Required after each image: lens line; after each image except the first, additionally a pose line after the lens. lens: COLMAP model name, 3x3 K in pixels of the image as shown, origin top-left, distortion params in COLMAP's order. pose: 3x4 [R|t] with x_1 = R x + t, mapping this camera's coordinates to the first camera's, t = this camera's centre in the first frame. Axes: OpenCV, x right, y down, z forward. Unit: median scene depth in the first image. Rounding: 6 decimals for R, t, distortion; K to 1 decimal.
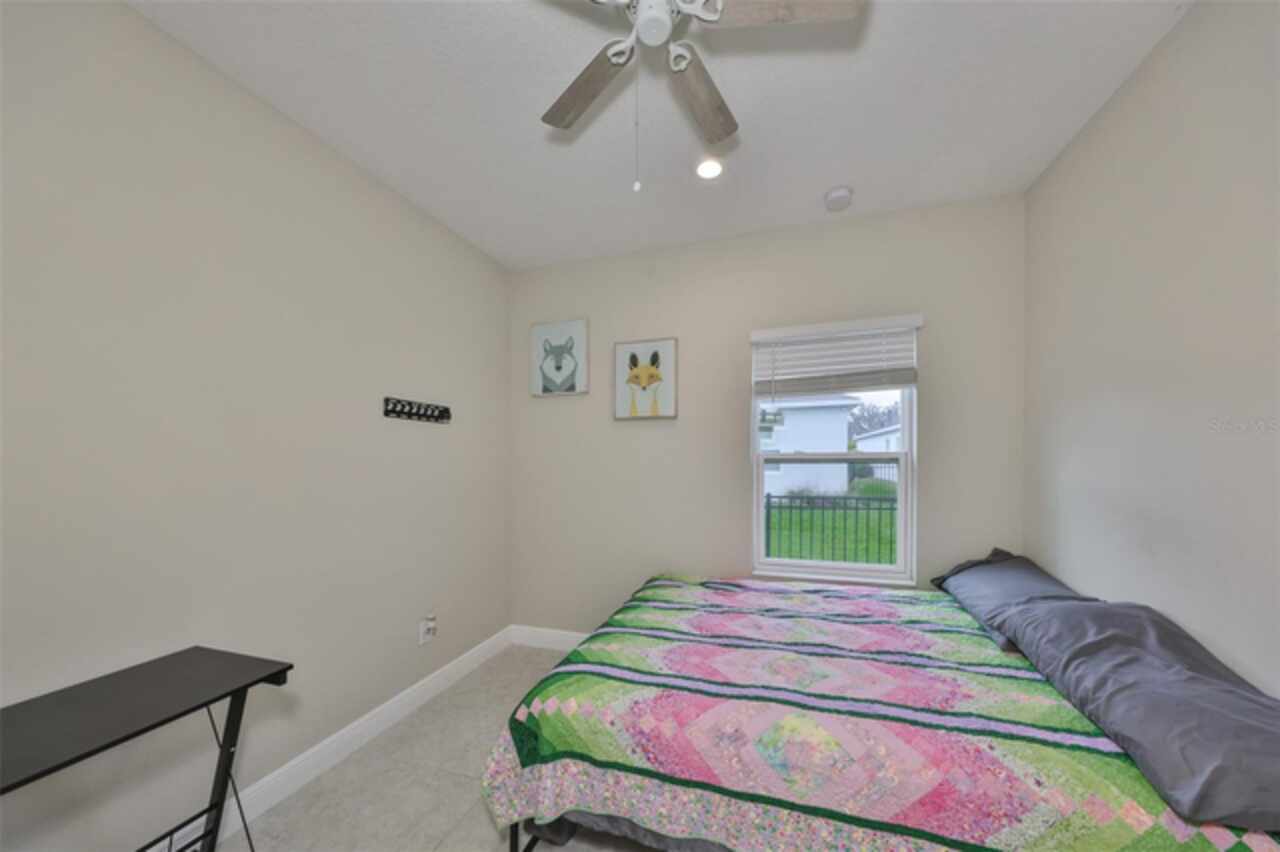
lens RADIAL K [[413.6, 0, 639.8], [0, 413.6, 458.2], [0, 0, 1]] dist [0.002214, -0.000020]
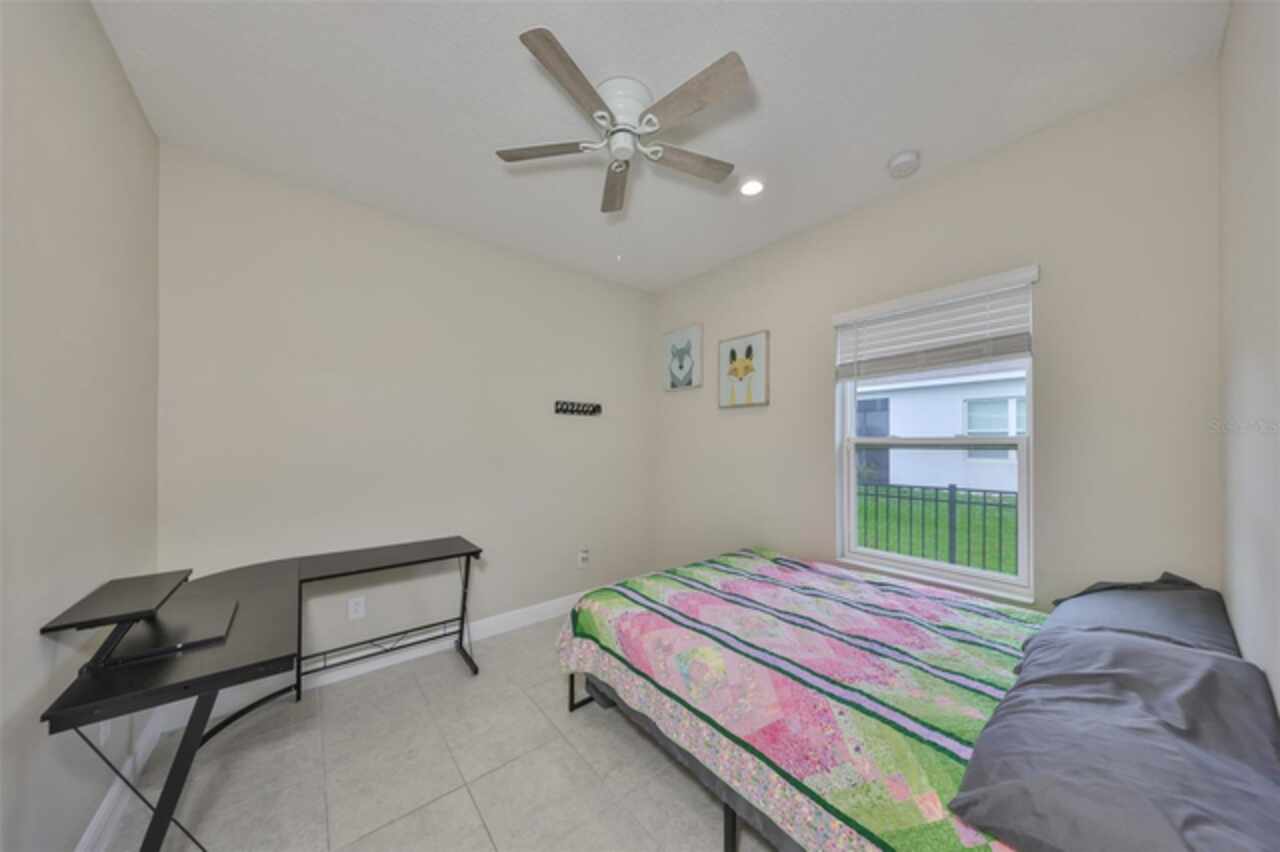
lens RADIAL K [[413.6, 0, 638.3], [0, 413.6, 435.4], [0, 0, 1]] dist [0.002214, -0.000020]
pose [[0.823542, -0.000434, -0.567255, 0.639449], [-0.006131, 0.999934, -0.009666, -0.006613], [0.567222, 0.011438, 0.823485, -0.121128]]
